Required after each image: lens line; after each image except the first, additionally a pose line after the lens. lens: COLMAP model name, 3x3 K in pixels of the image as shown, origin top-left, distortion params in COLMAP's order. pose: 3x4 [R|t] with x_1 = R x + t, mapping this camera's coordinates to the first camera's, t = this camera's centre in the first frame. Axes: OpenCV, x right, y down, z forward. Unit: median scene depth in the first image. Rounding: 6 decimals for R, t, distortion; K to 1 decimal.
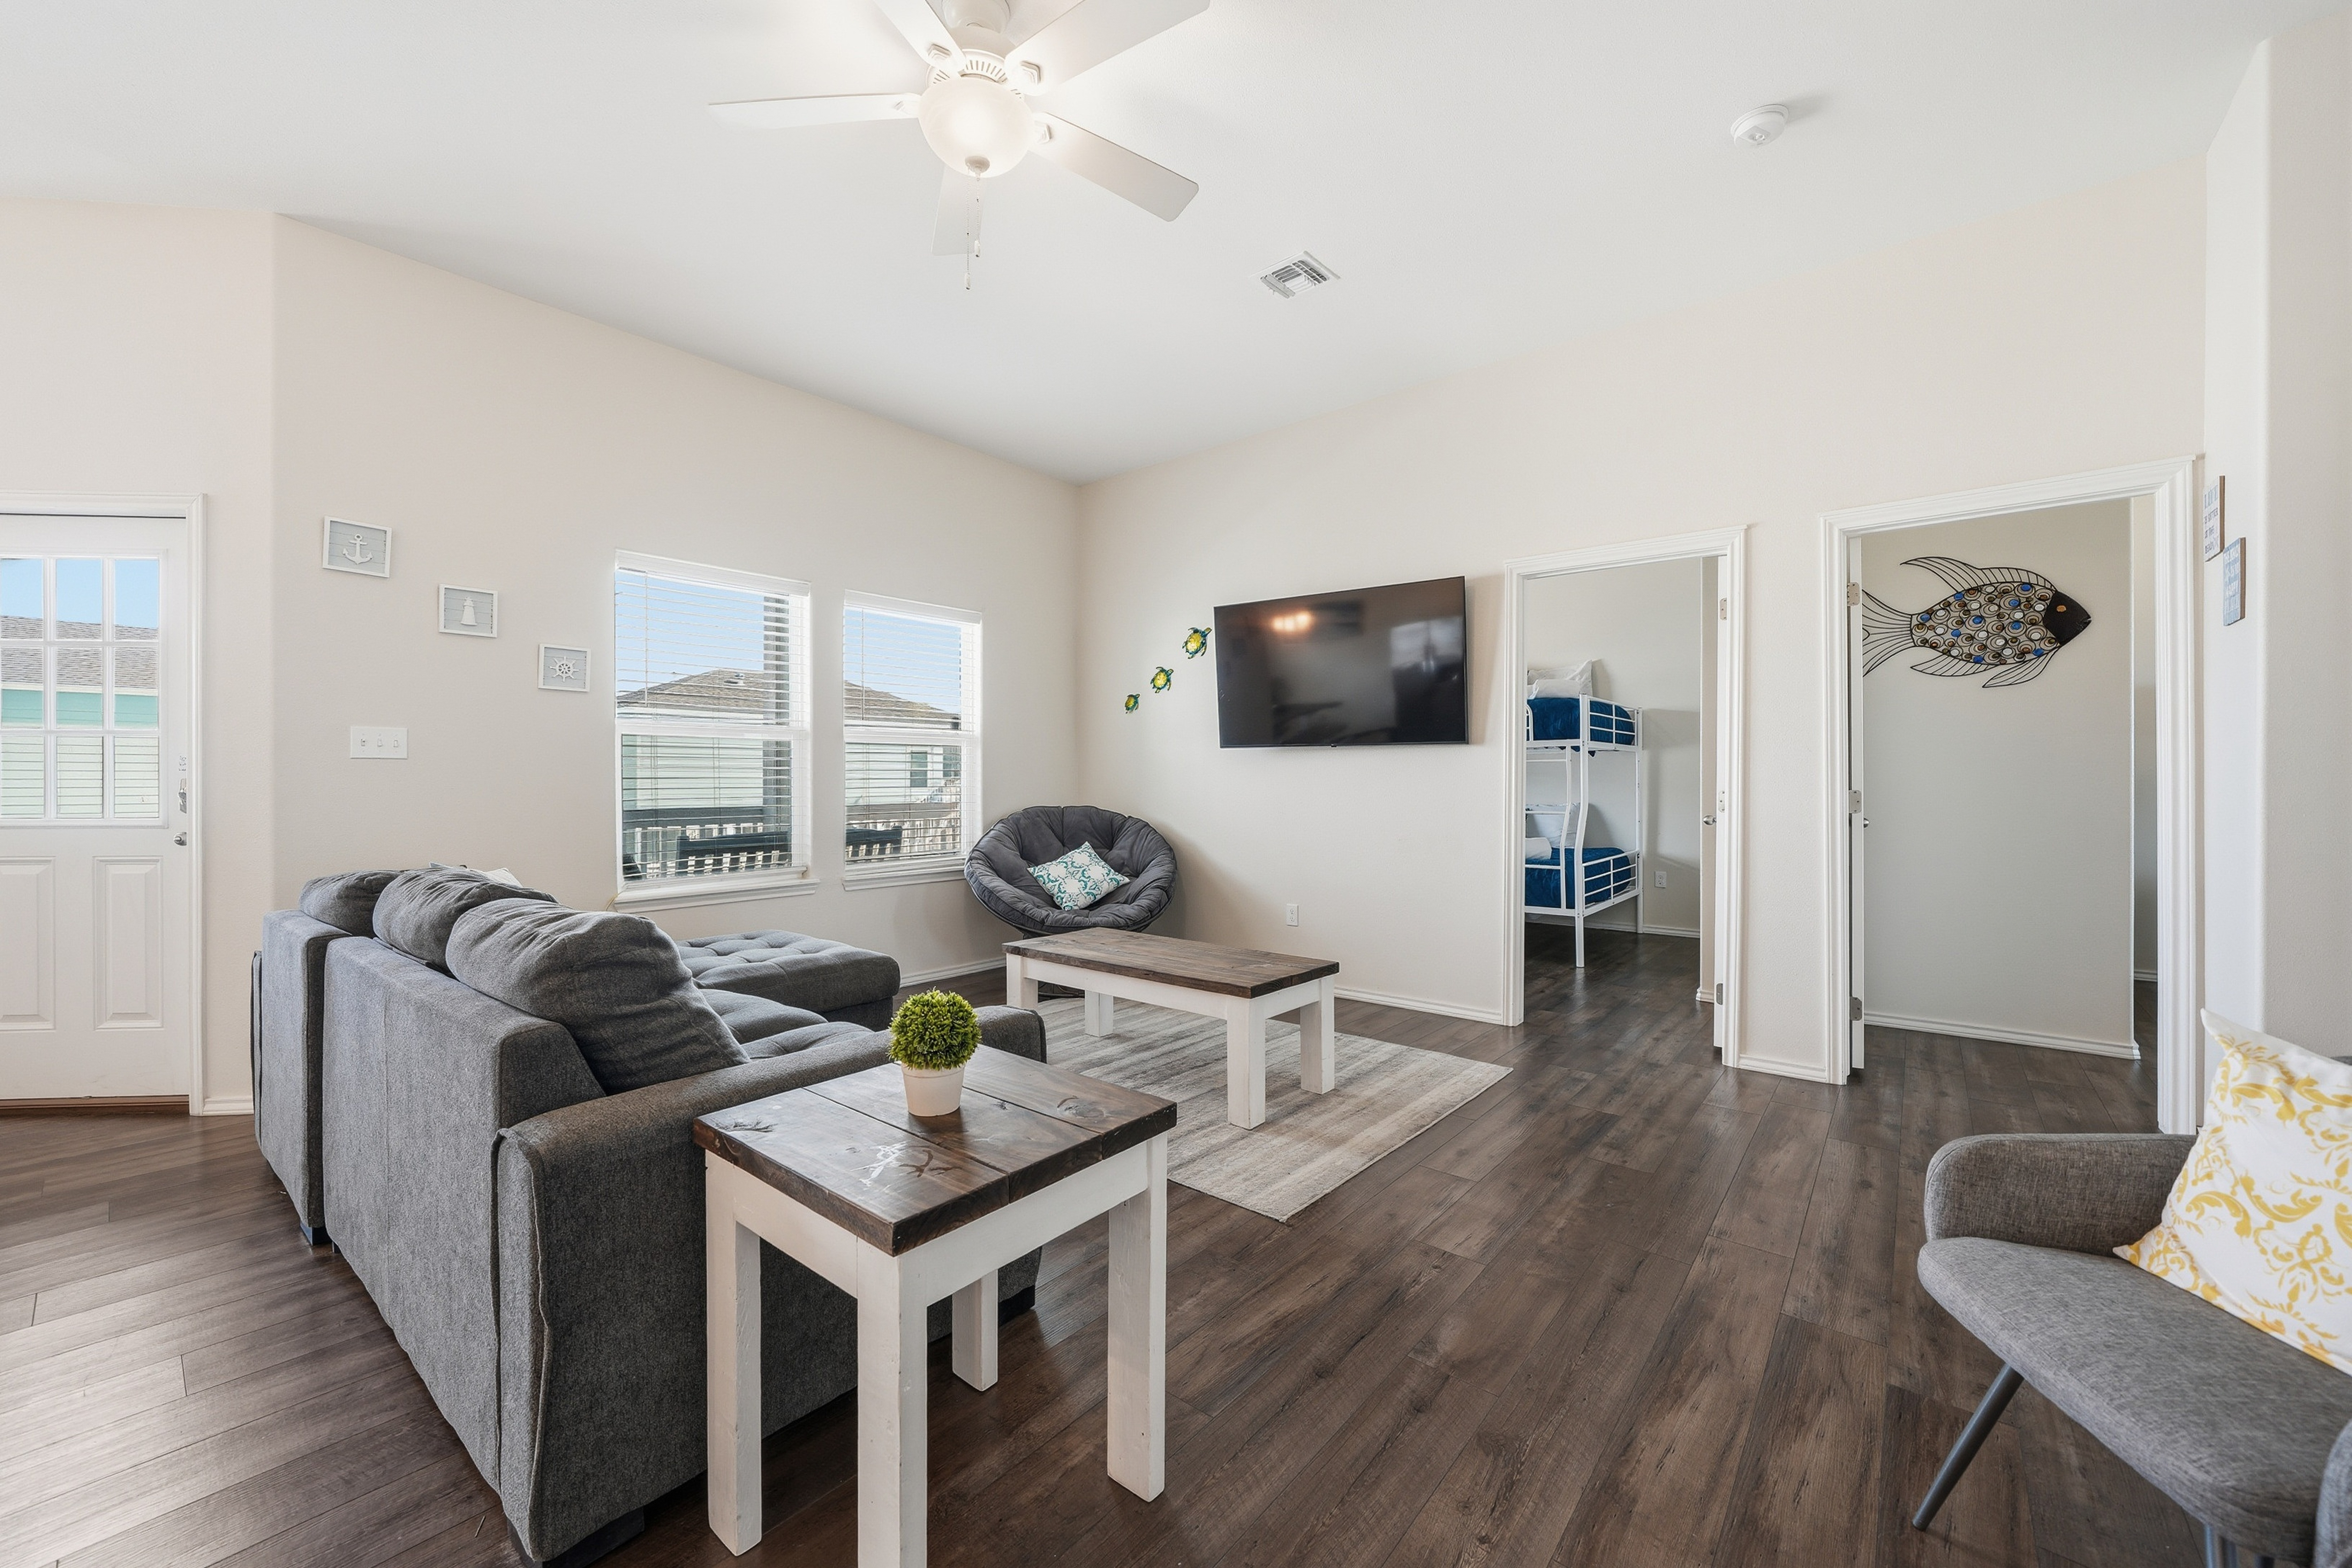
lens RADIAL K [[929.9, 0, 1176.0], [0, 929.9, 784.0], [0, 0, 1]] dist [-0.002522, -0.000278]
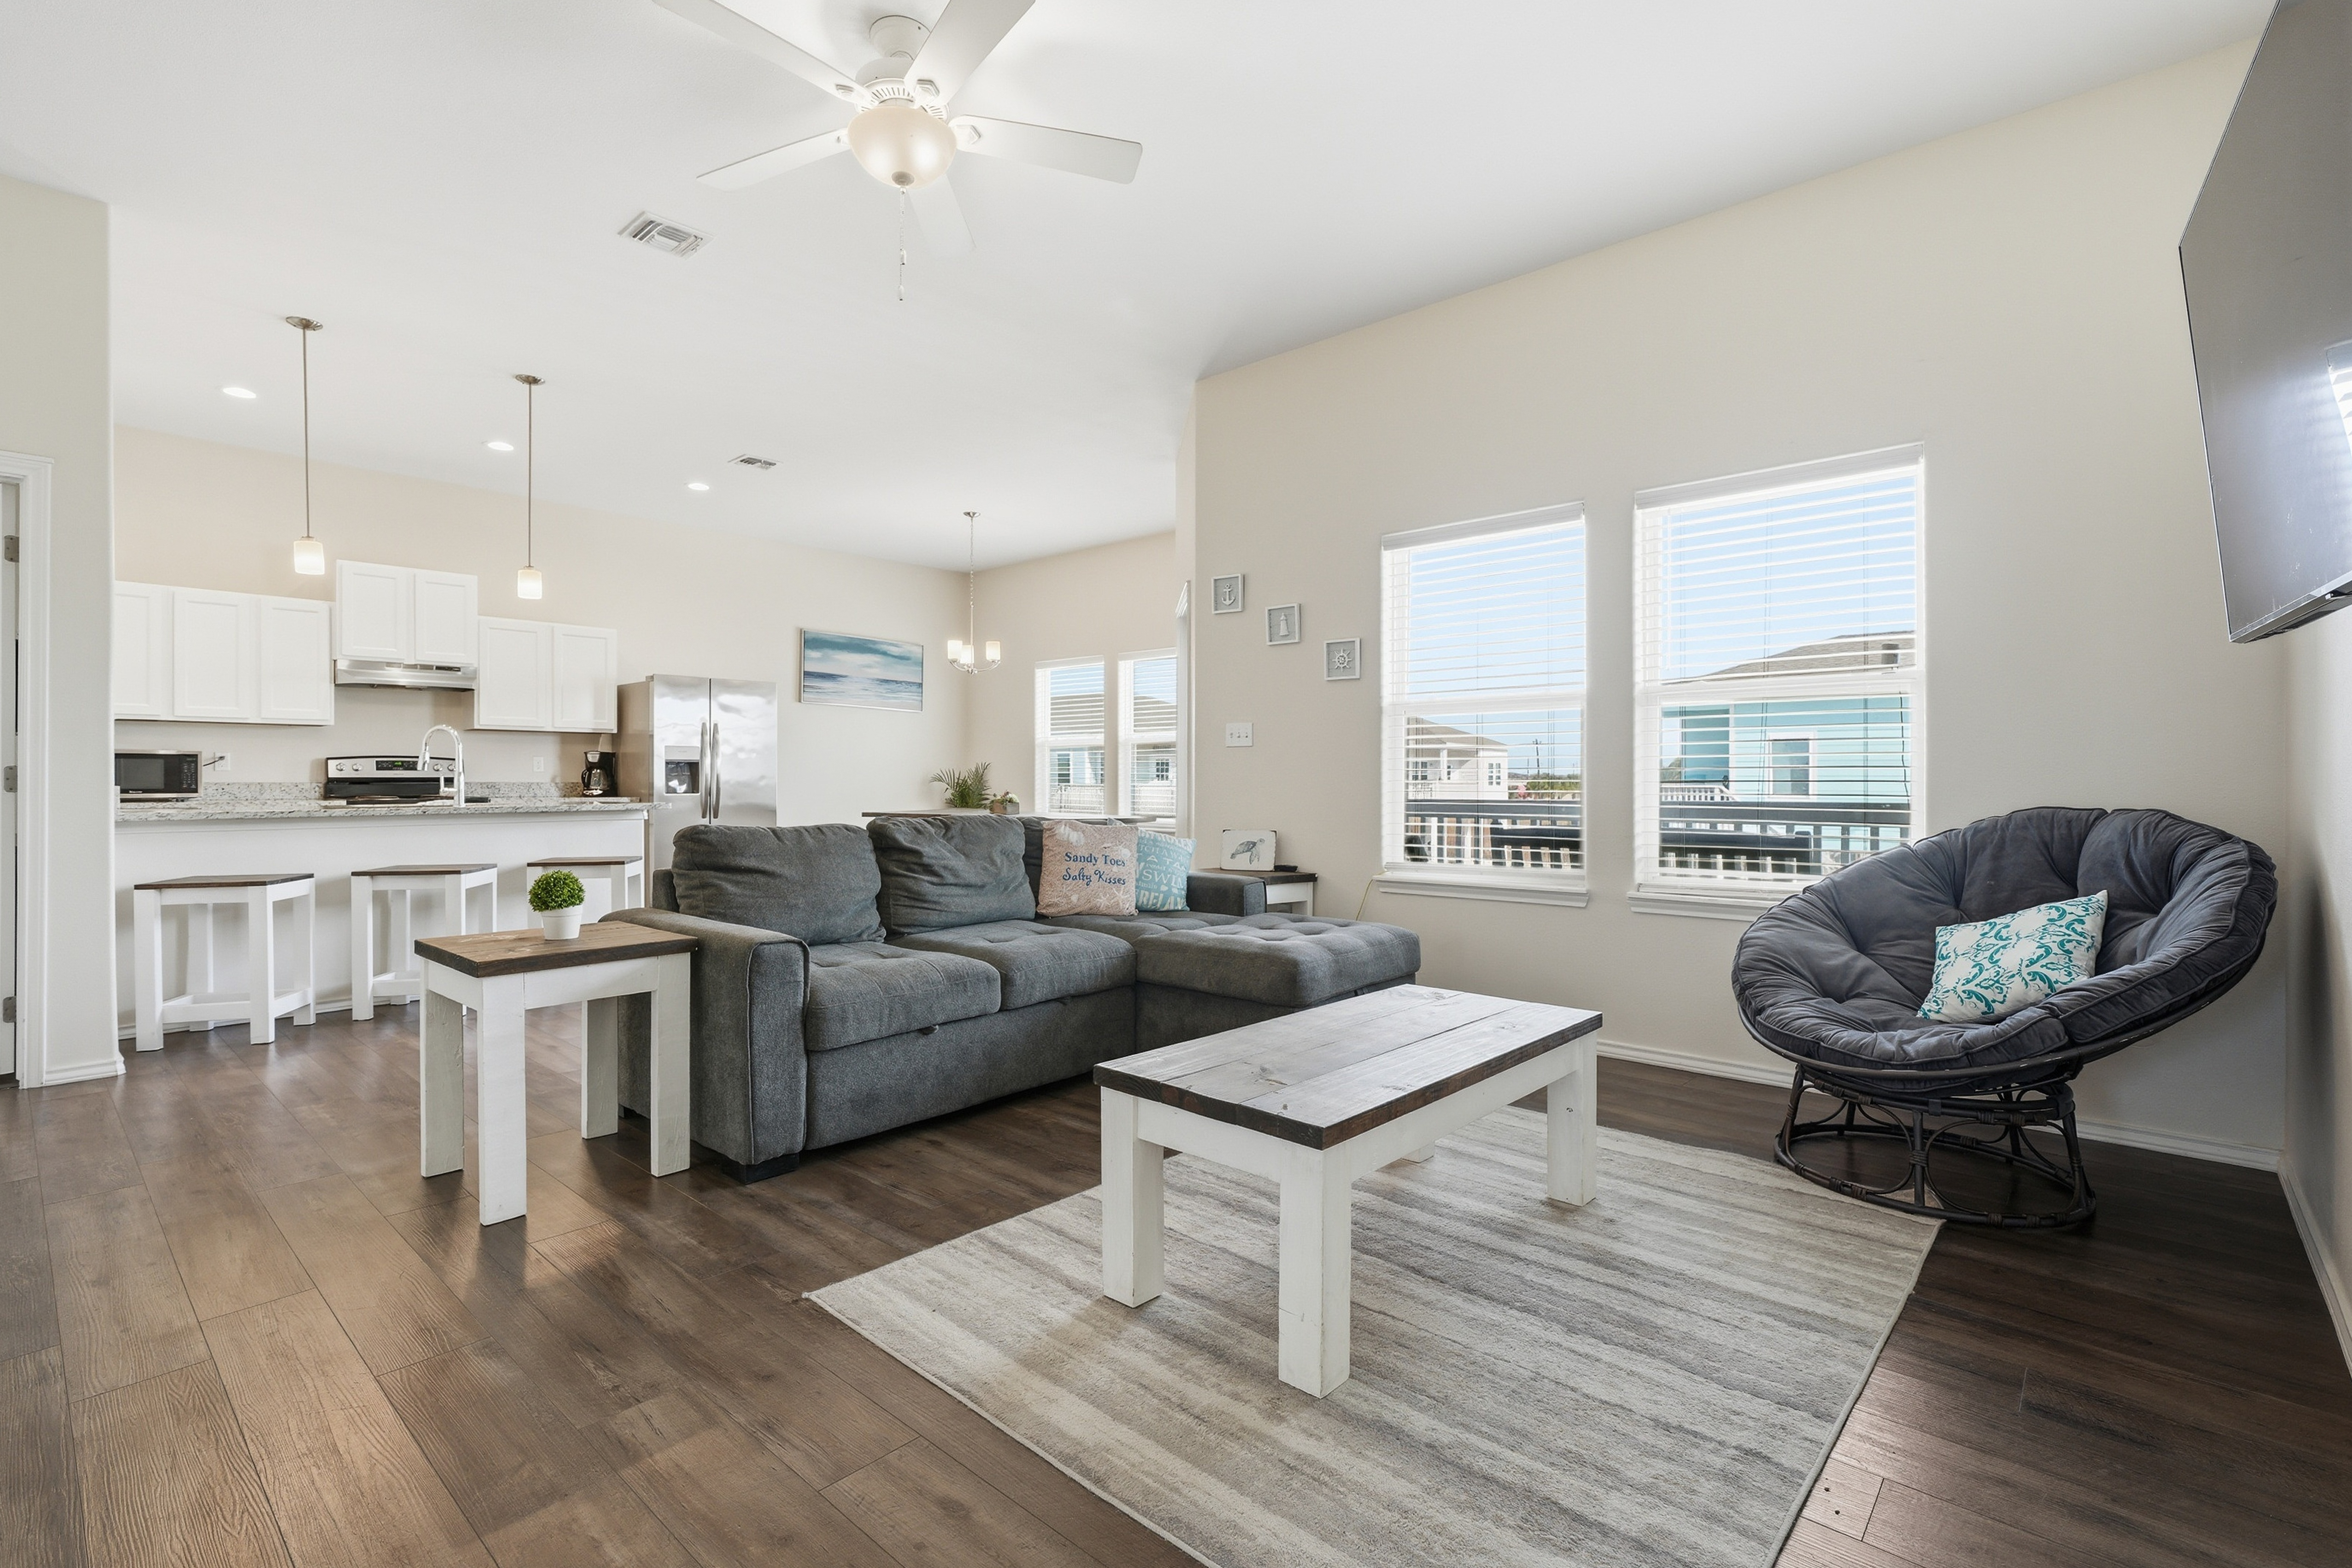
lens RADIAL K [[1088.7, 0, 1159.4], [0, 1088.7, 776.2], [0, 0, 1]] dist [-0.003813, -0.000194]
pose [[-0.063095, -0.001385, -0.998007, 0.526425], [-0.011160, 0.999937, -0.000682, 0.013726], [0.997945, 0.011095, -0.063107, 0.699363]]
